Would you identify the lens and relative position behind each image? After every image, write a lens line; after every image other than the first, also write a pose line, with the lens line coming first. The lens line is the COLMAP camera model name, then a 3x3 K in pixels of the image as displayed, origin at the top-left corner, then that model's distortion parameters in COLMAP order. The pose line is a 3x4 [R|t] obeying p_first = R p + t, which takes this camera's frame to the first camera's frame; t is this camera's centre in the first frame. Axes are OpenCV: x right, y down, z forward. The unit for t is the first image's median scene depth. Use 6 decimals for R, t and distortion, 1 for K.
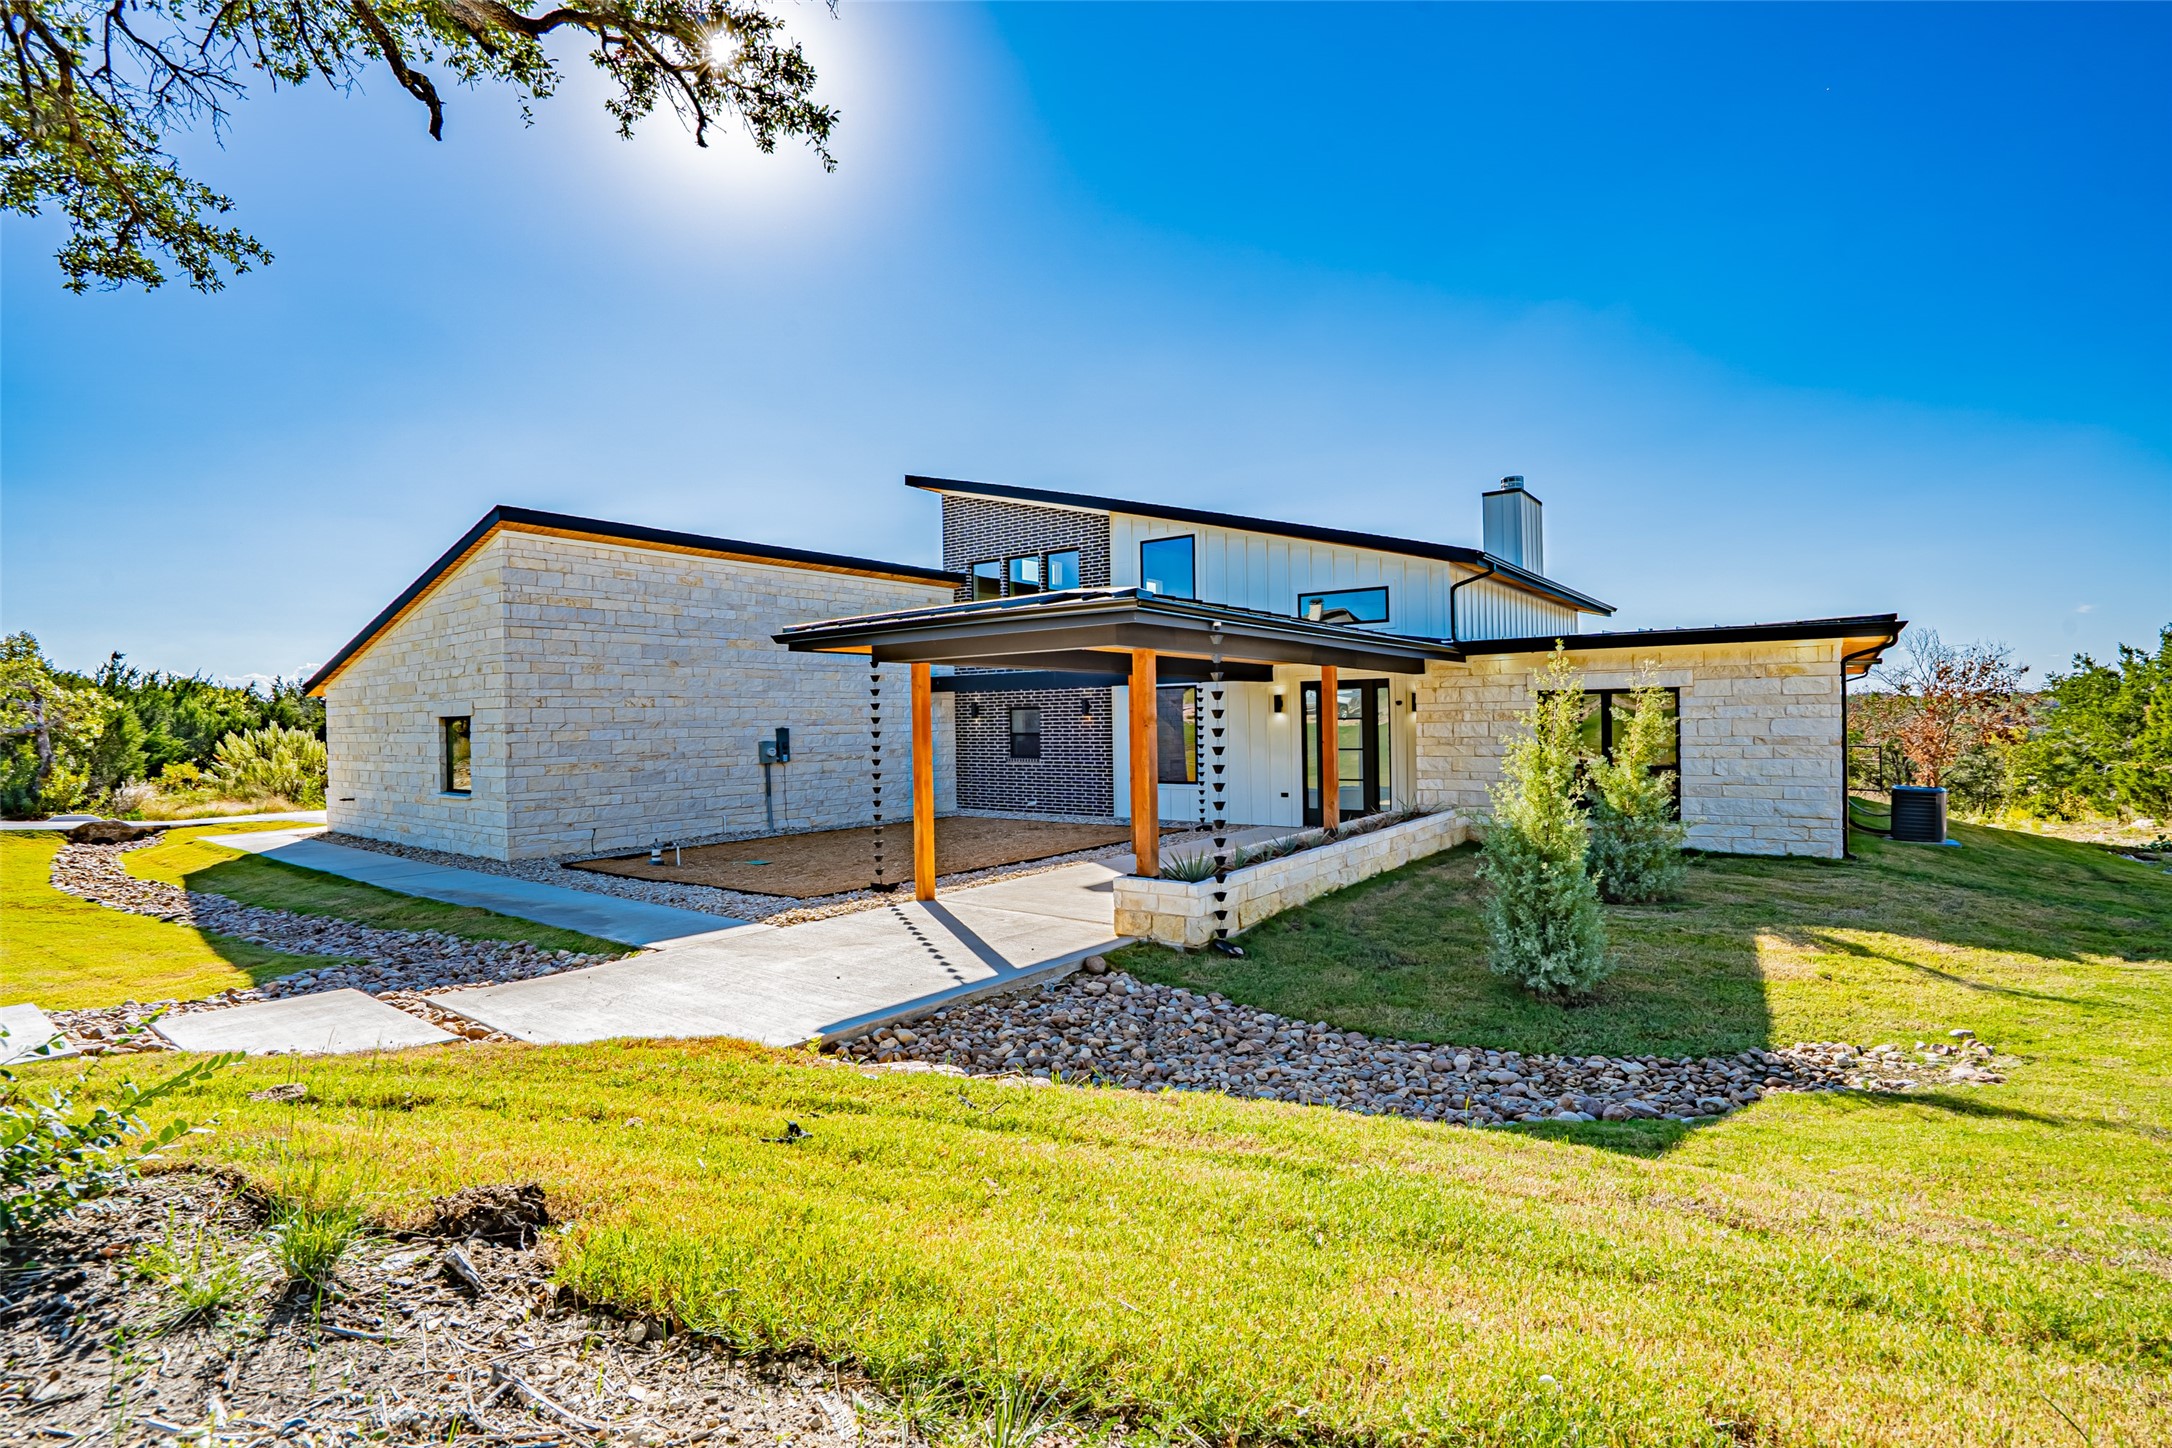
lens RADIAL K [[1029.1, 0, 1086.0], [0, 1029.1, 724.0], [0, 0, 1]] dist [-0.073108, 0.030011]
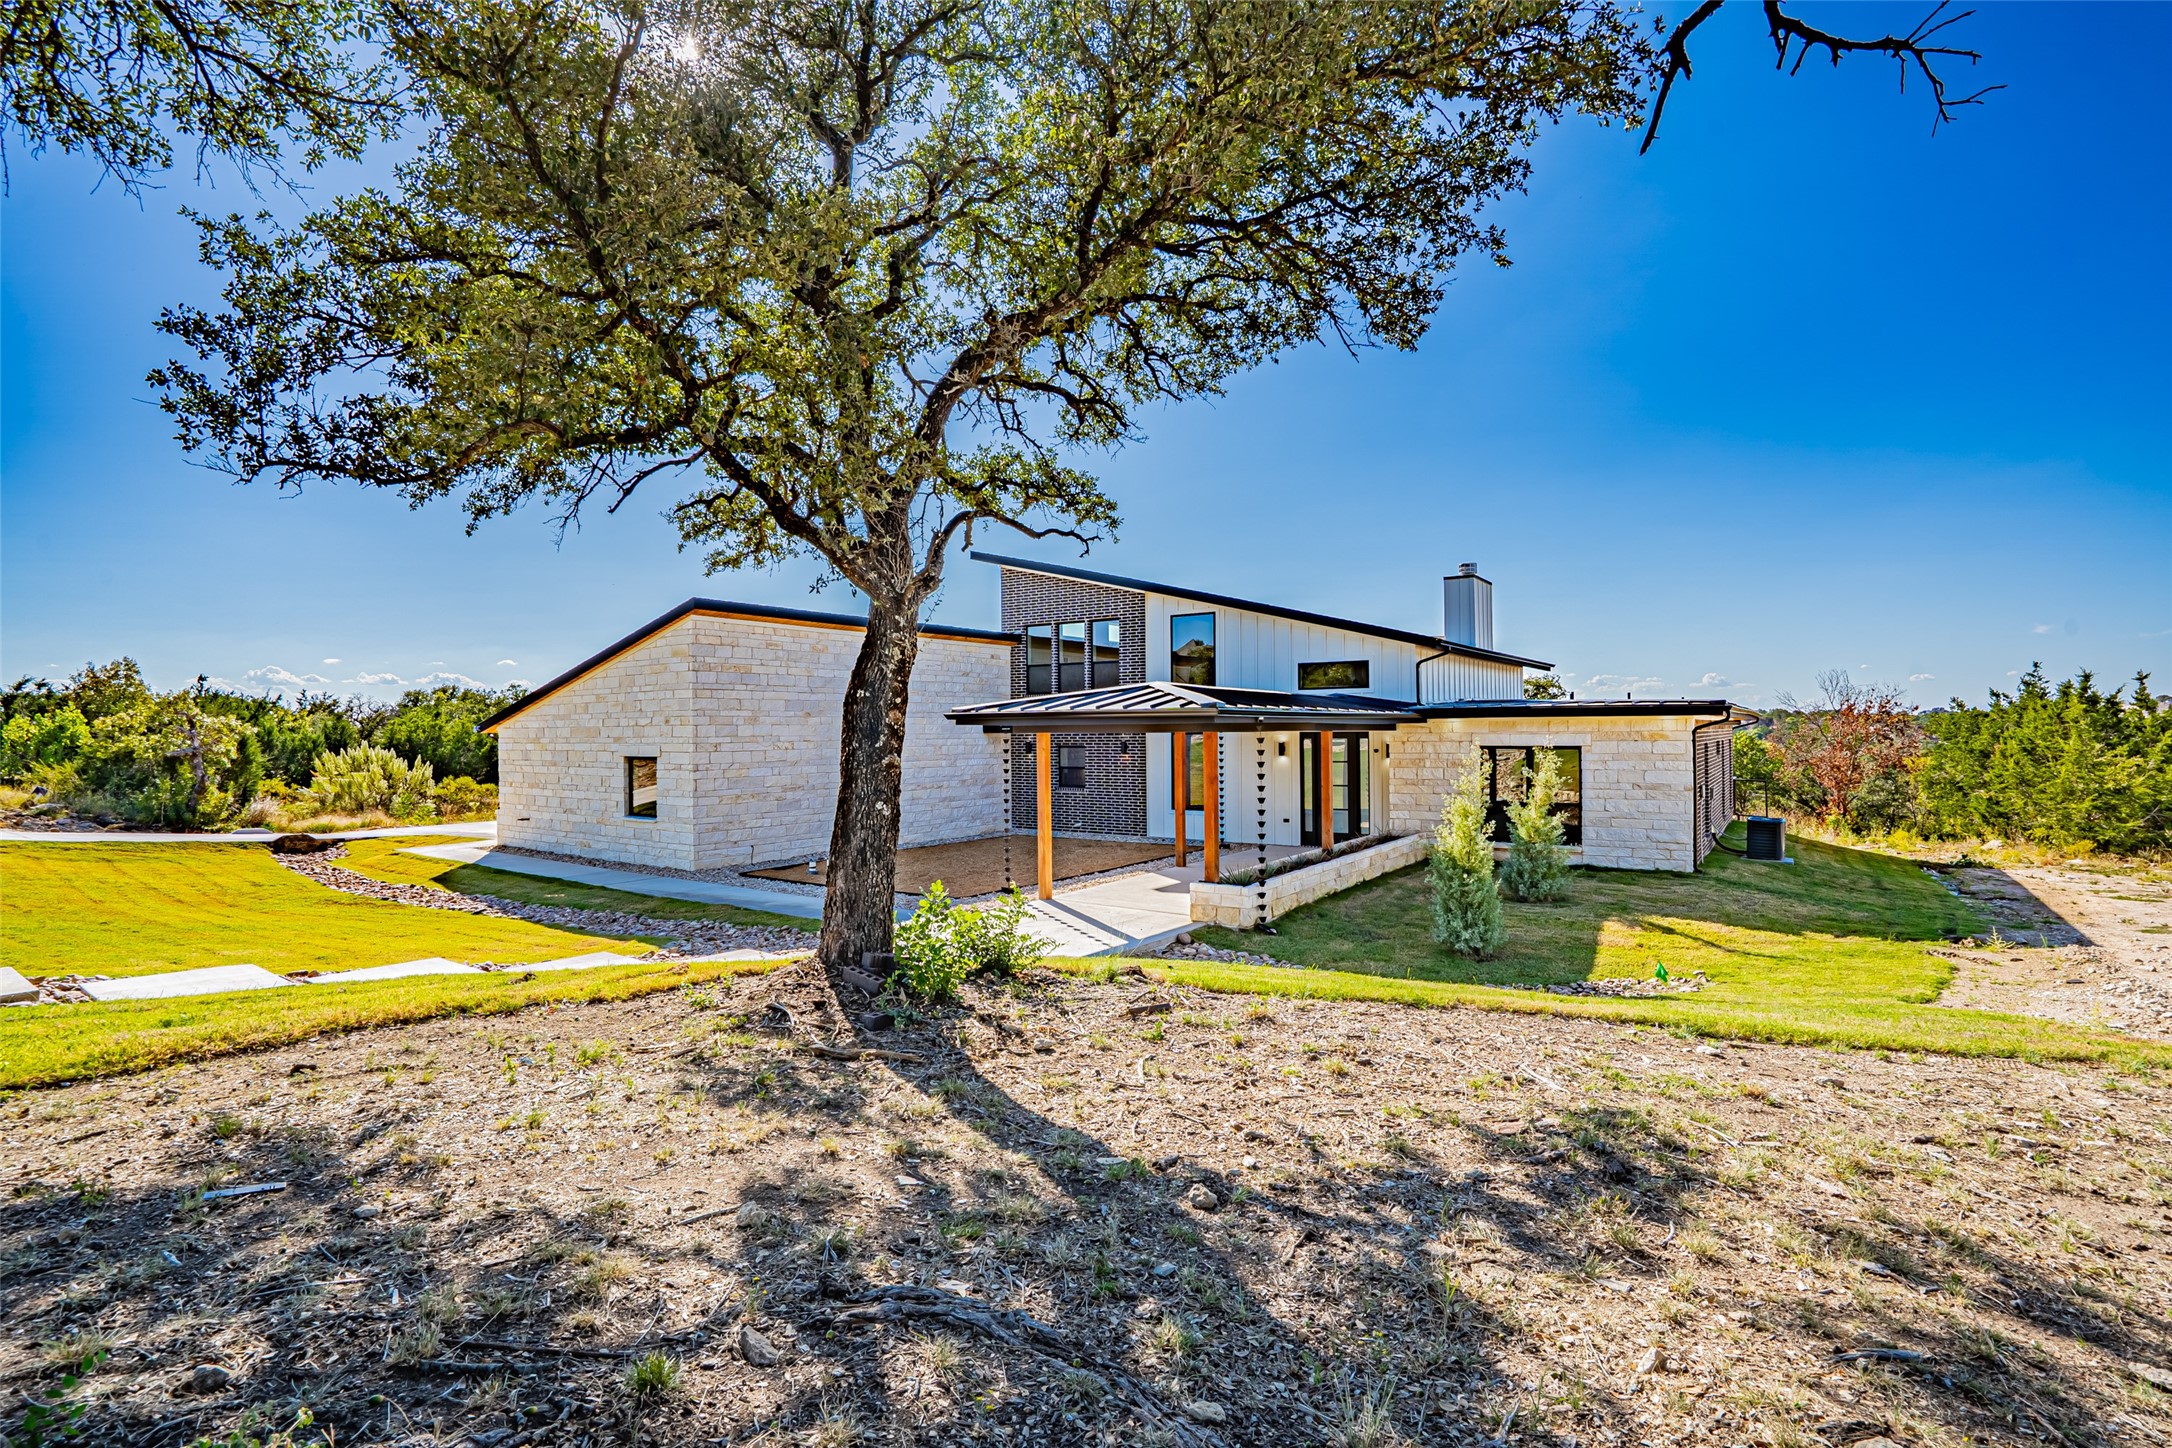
lens RADIAL K [[1029.1, 0, 1086.0], [0, 1029.1, 724.0], [0, 0, 1]] dist [-0.073108, 0.030011]
pose [[0.999683, 0.007871, 0.023896, -0.103222], [-0.007626, 0.999918, -0.010324, -0.042597], [-0.023976, 0.010139, 0.999661, -0.319841]]
